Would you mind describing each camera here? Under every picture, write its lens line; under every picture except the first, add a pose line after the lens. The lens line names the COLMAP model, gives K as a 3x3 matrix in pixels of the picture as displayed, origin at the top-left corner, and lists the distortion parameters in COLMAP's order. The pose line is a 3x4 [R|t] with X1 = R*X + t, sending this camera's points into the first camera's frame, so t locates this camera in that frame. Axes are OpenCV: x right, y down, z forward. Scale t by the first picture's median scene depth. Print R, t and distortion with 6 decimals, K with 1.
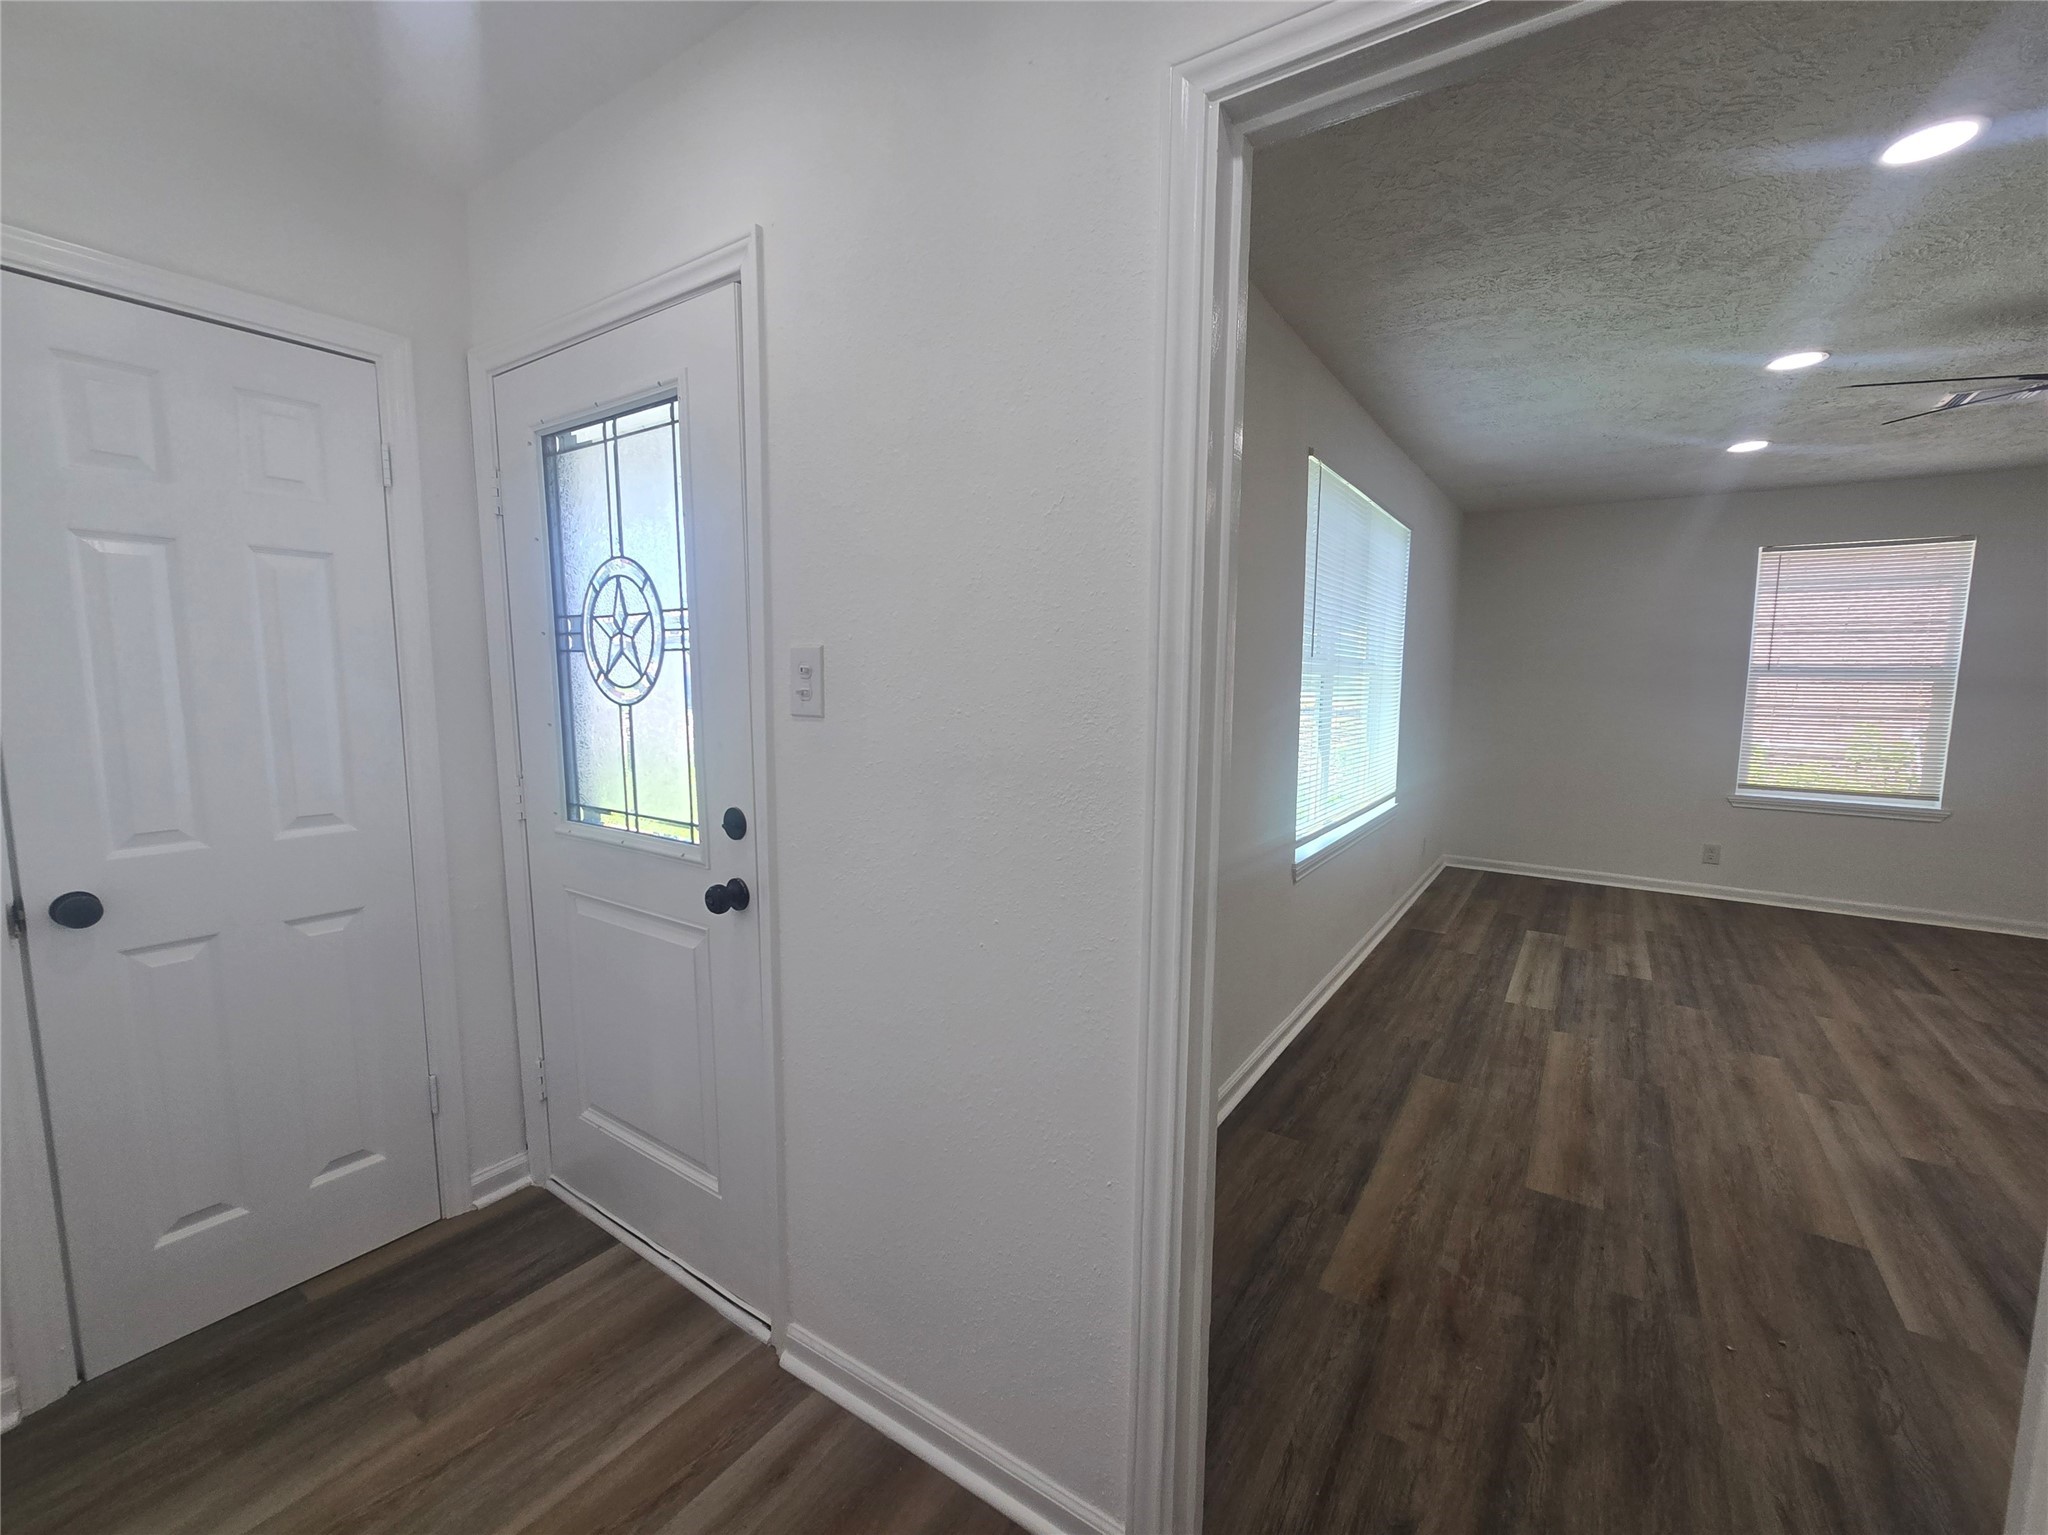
lens RADIAL K [[839.7, 0, 1044.5], [0, 839.7, 800.8], [0, 0, 1]] dist [-0.003562, 0.000553]
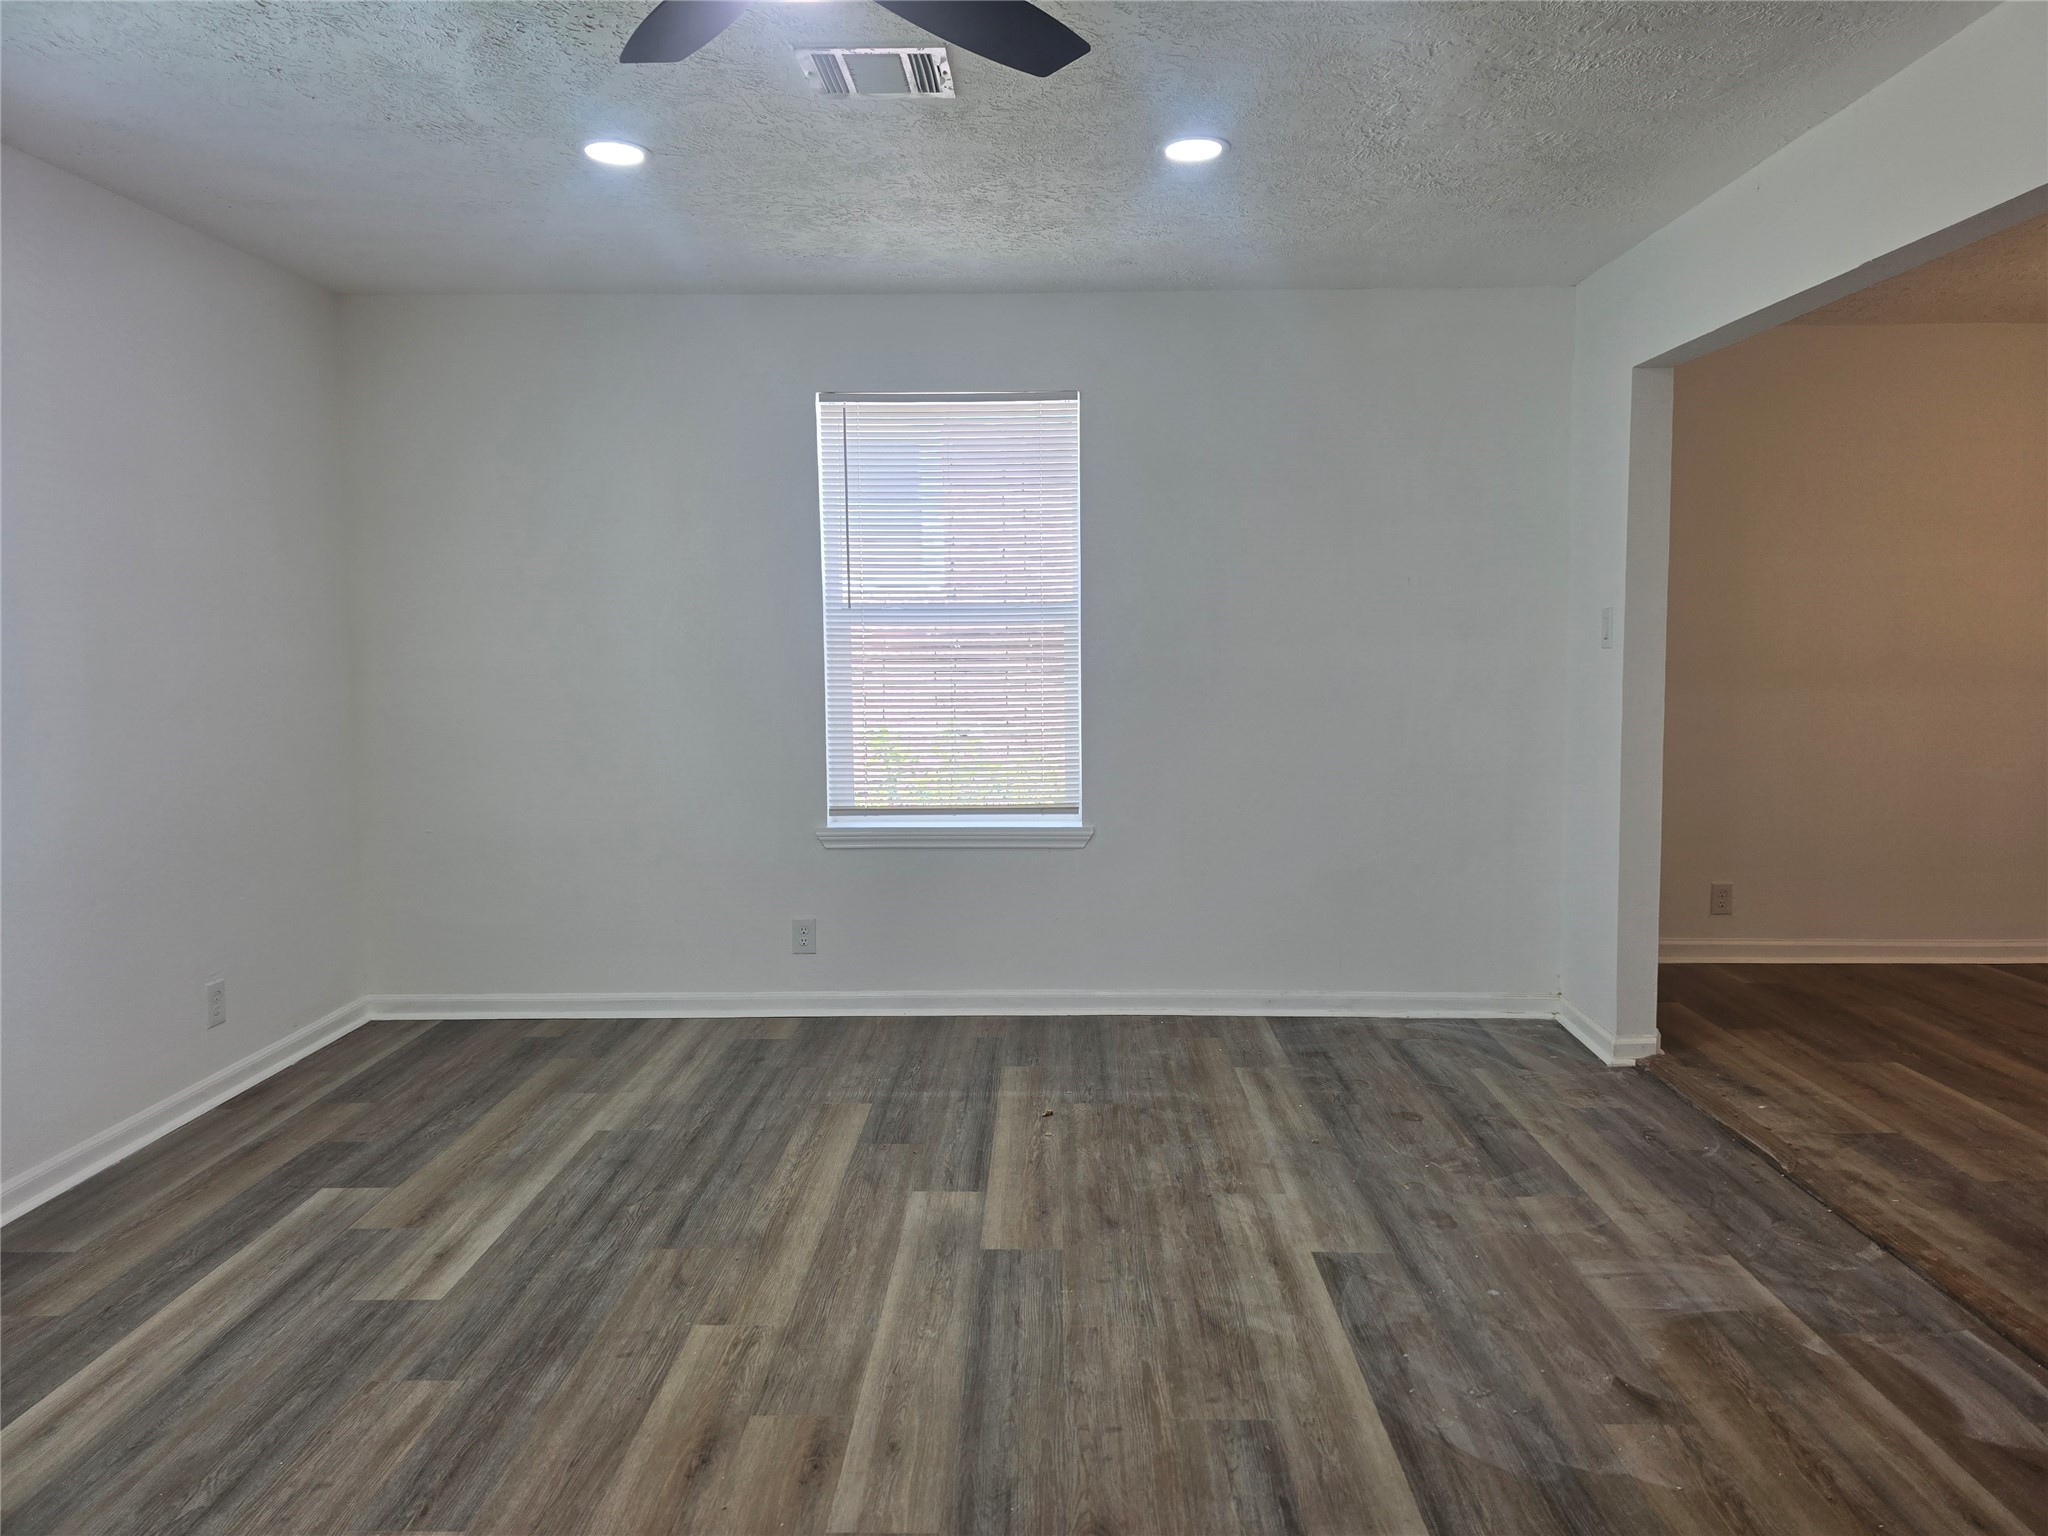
lens RADIAL K [[1368.7, 0, 1049.5], [0, 1368.7, 730.6], [0, 0, 1]] dist [0.056820, -0.053920]
pose [[0.831478, -0.051171, 0.553197, 0.543693], [0.095341, 0.994120, -0.051345, -0.012284], [-0.547316, 0.095434, 0.831467, 0.174669]]
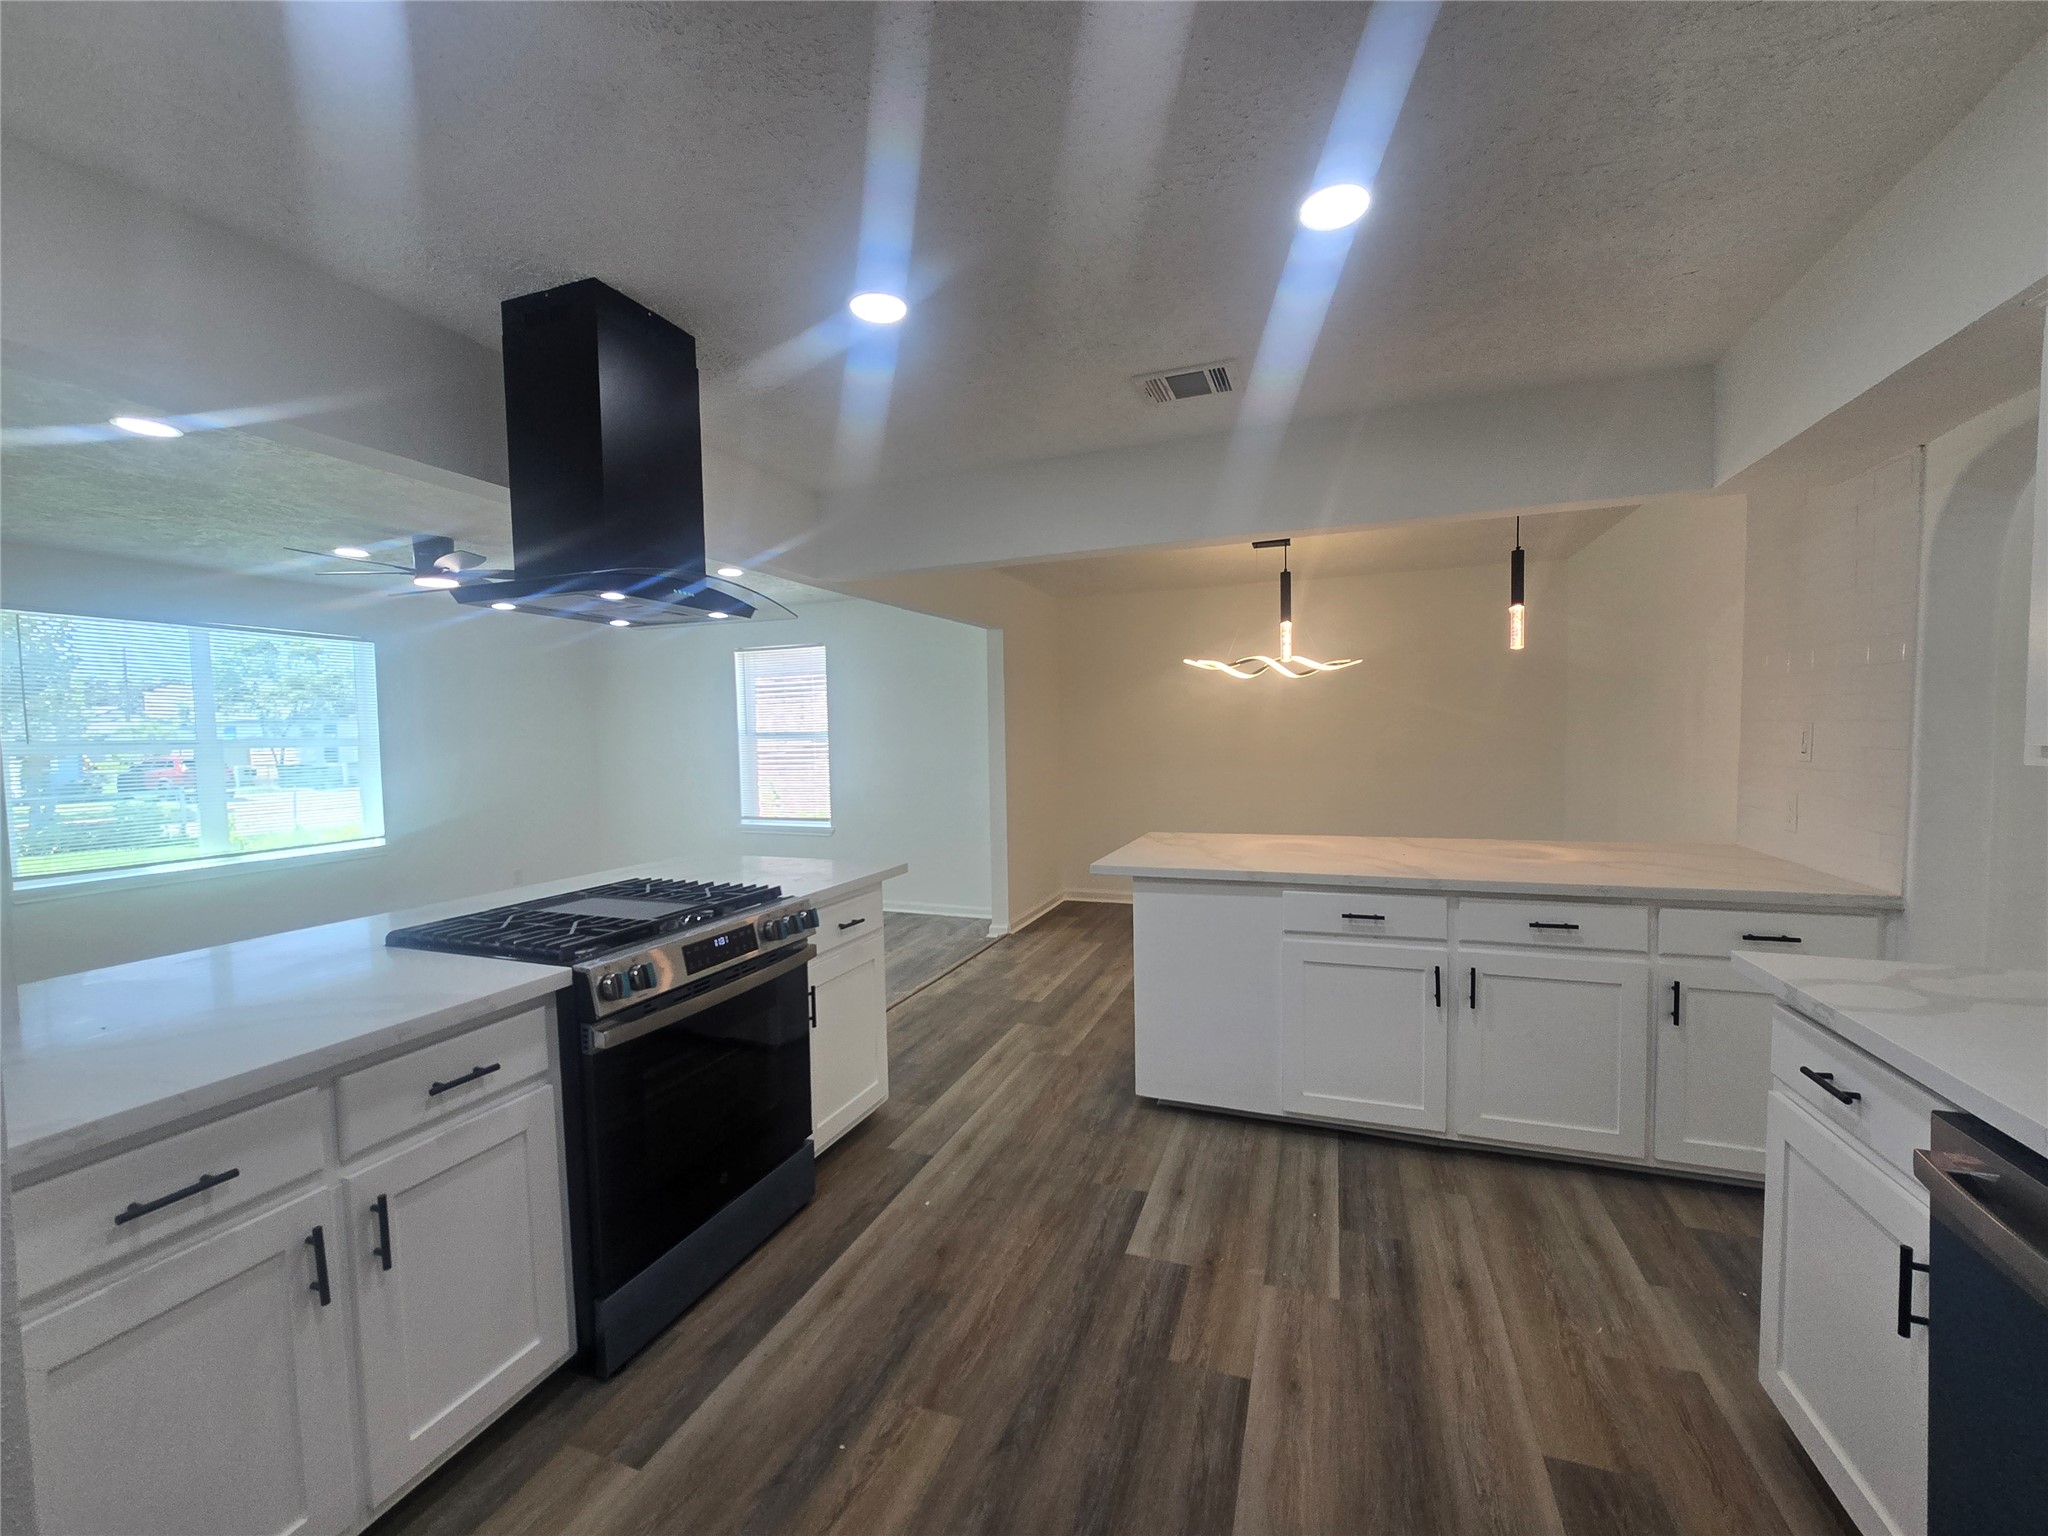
lens RADIAL K [[839.7, 0, 1018.6], [0, 839.7, 777.3], [0, 0, 1]] dist [-0.003562, 0.000553]
pose [[0.973132, -0.039278, 0.226871, 1.181046], [0.060933, 0.994144, -0.089249, 0.084119], [-0.222037, 0.100675, 0.969827, -0.567147]]
